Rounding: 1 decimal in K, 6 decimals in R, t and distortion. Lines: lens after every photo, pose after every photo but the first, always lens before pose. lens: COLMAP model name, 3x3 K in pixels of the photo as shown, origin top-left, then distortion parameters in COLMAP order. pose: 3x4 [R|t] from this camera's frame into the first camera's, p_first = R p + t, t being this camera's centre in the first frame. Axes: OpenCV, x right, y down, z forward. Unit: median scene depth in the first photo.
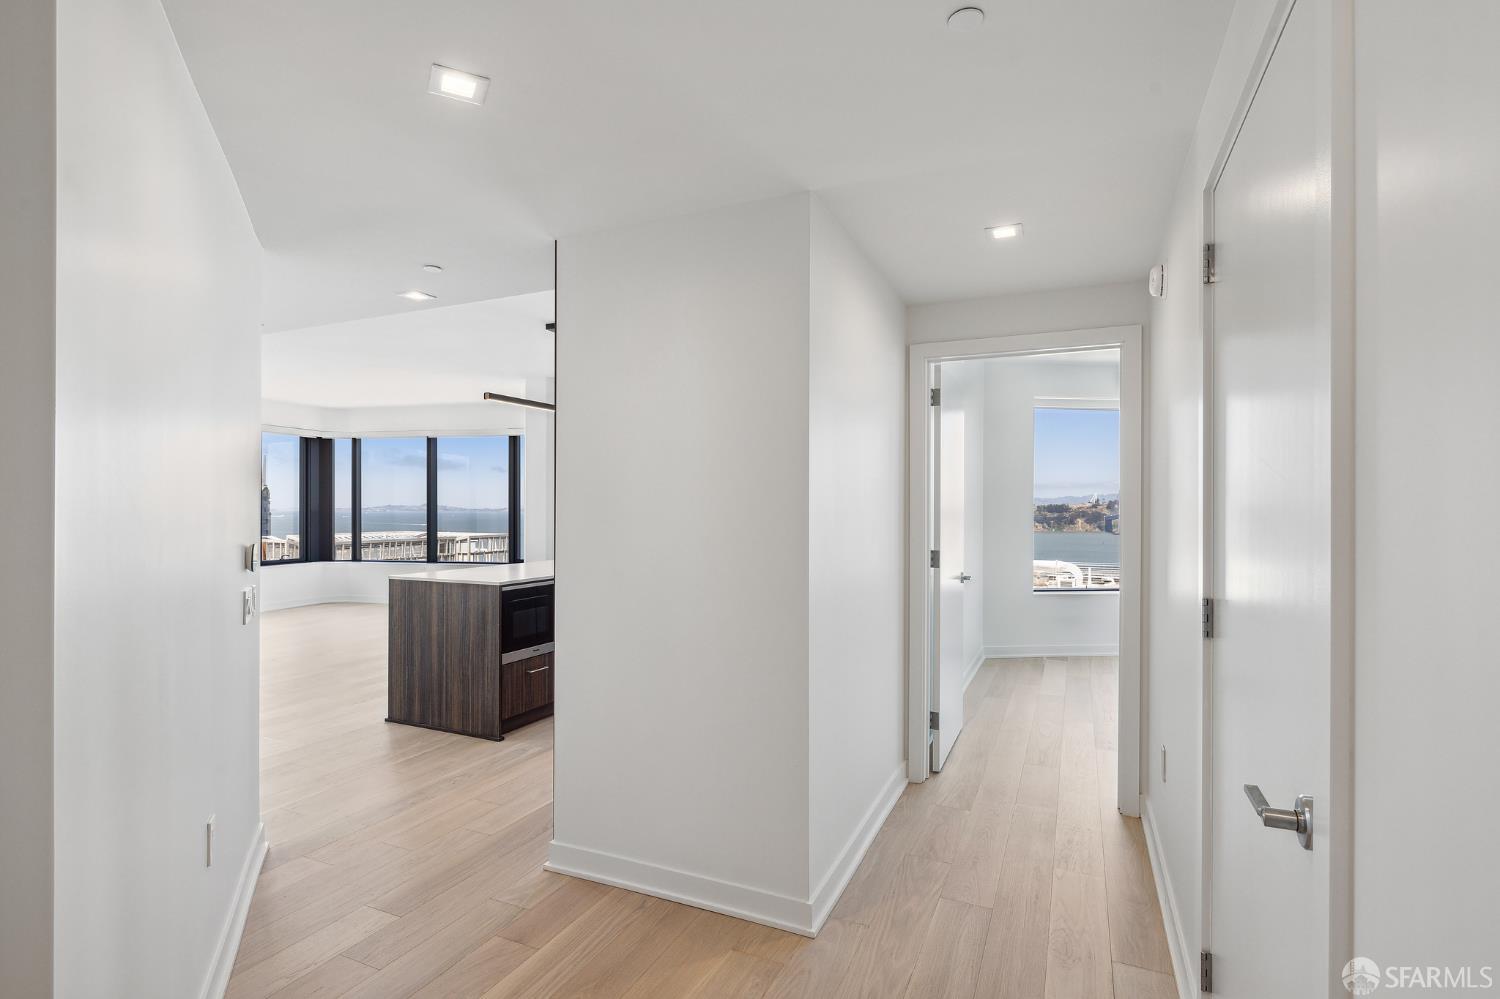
lens RADIAL K [[735.8, 0, 756.9], [0, 735.8, 503.8], [0, 0, 1]] dist [-0.001608, -0.000887]
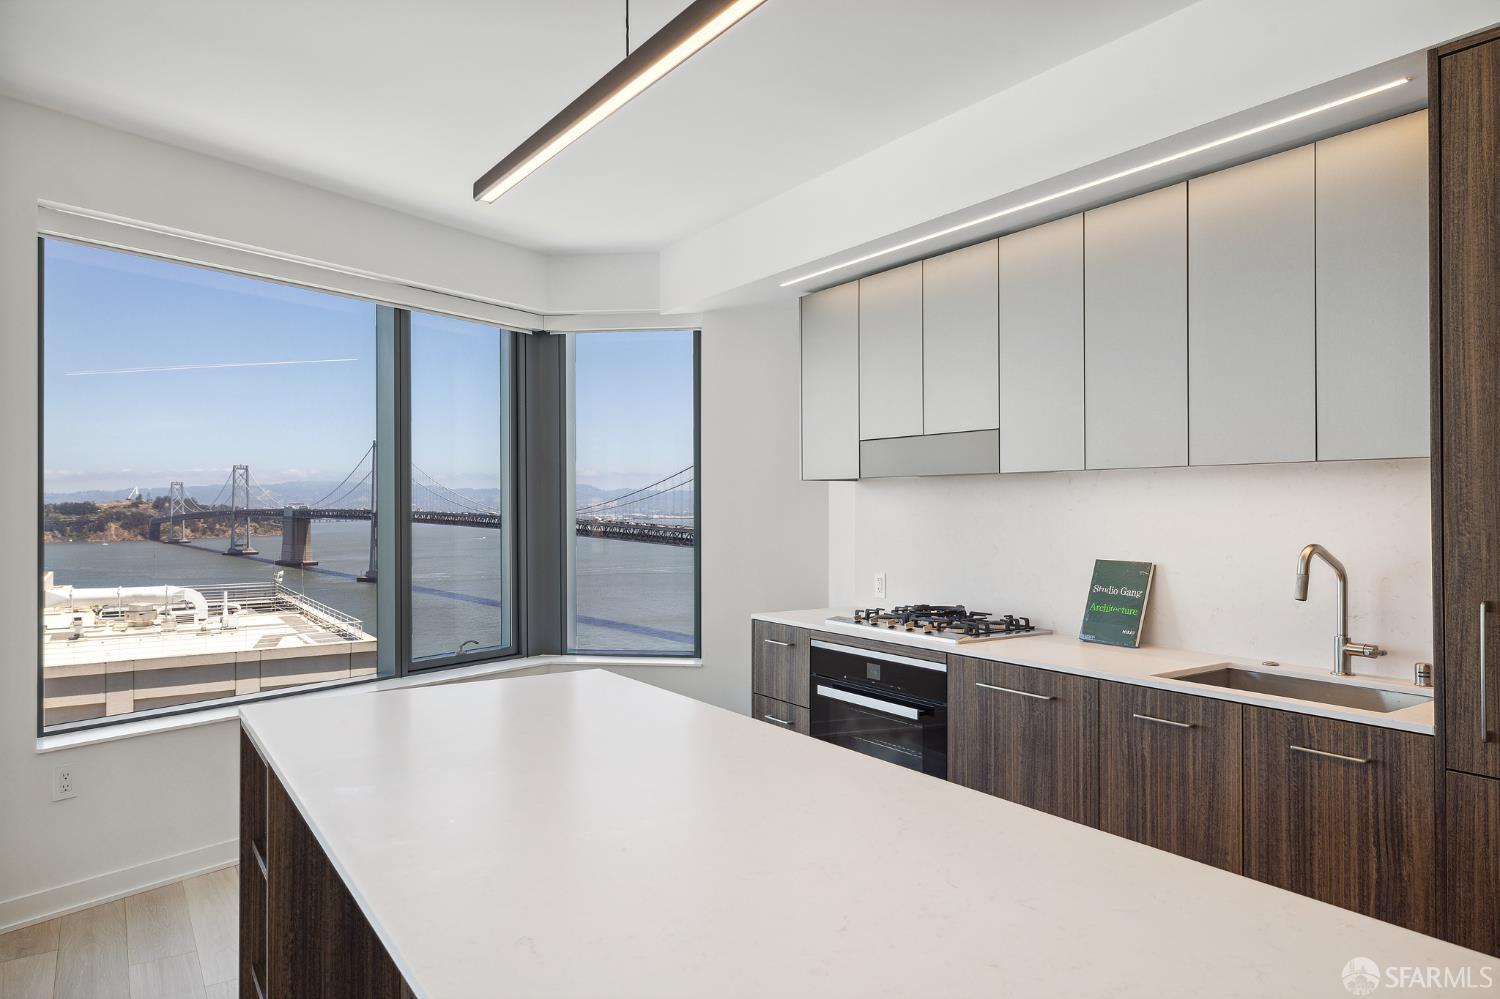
lens RADIAL K [[947.9, 0, 754.3], [0, 947.9, 495.4], [0, 0, 1]] dist [-0.008172, -0.003849]
pose [[0.524534, 0.002629, 0.851385, -0.253594], [0.002606, 0.999986, -0.004693, 0.000277], [-0.851386, 0.004681, 0.524520, 0.480037]]
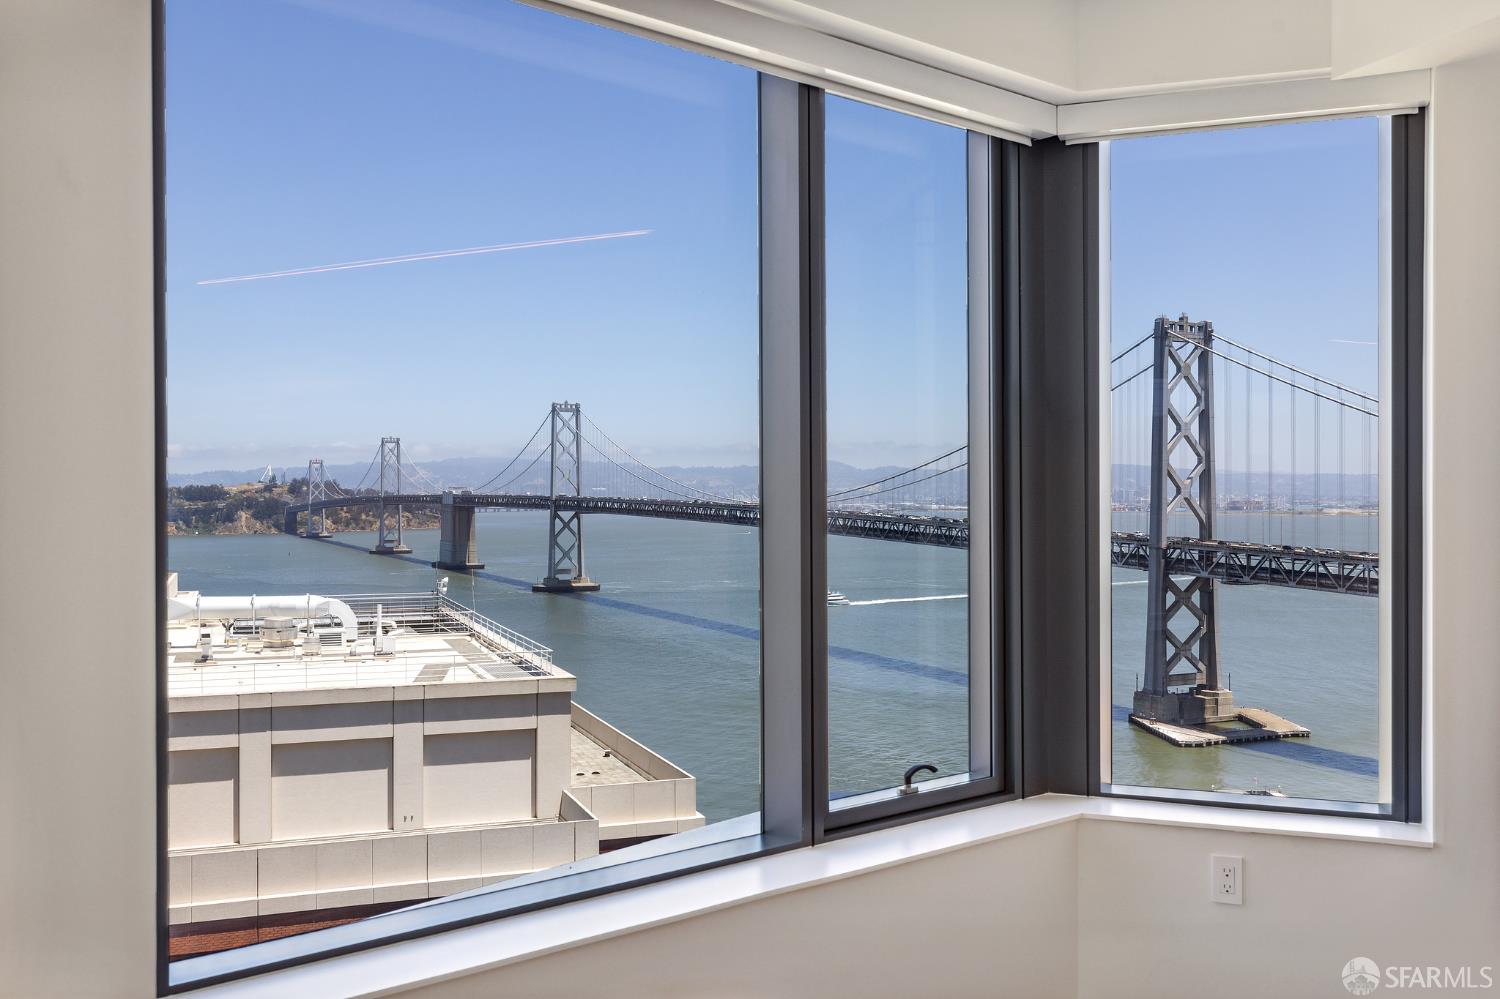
lens RADIAL K [[1349.2, 0, 742.1], [0, 1349.2, 496.0], [0, 0, 1]] dist [-0.014494, 0.012737]
pose [[0.713365, -0.007628, 0.700752, -0.190275], [0.001640, 0.999956, 0.009215, 0.000444], [-0.700791, -0.005424, 0.713346, 0.641605]]
